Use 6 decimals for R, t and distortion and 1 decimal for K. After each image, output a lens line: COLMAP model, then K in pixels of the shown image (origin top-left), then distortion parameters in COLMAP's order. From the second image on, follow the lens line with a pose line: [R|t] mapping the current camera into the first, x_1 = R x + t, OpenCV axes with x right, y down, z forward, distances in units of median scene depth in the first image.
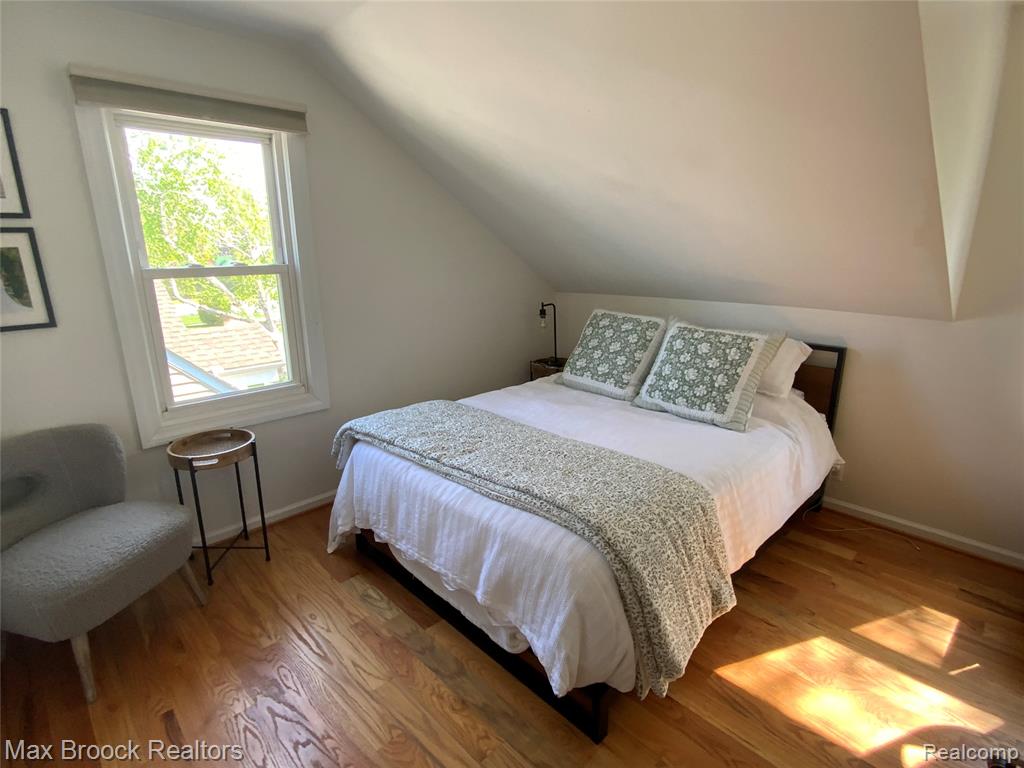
lens RADIAL K [[519.6, 0, 509.5], [0, 519.6, 381.6], [0, 0, 1]] dist [-0.012294, -0.001299]
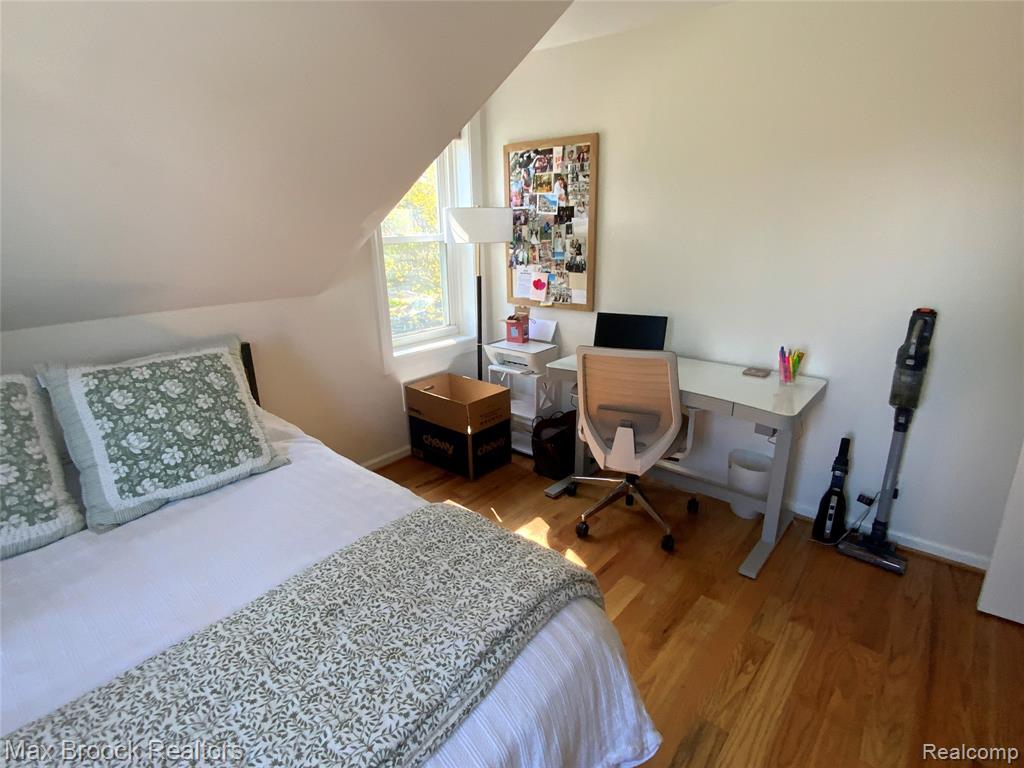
lens RADIAL K [[519.6, 0, 510.9], [0, 519.6, 383.6], [0, 0, 1]] dist [-0.012294, -0.001299]
pose [[-0.103910, -0.285168, 0.952828, -0.300025], [0.266342, 0.915046, 0.302906, -0.156728], [-0.958261, 0.285254, -0.019131, 0.608910]]
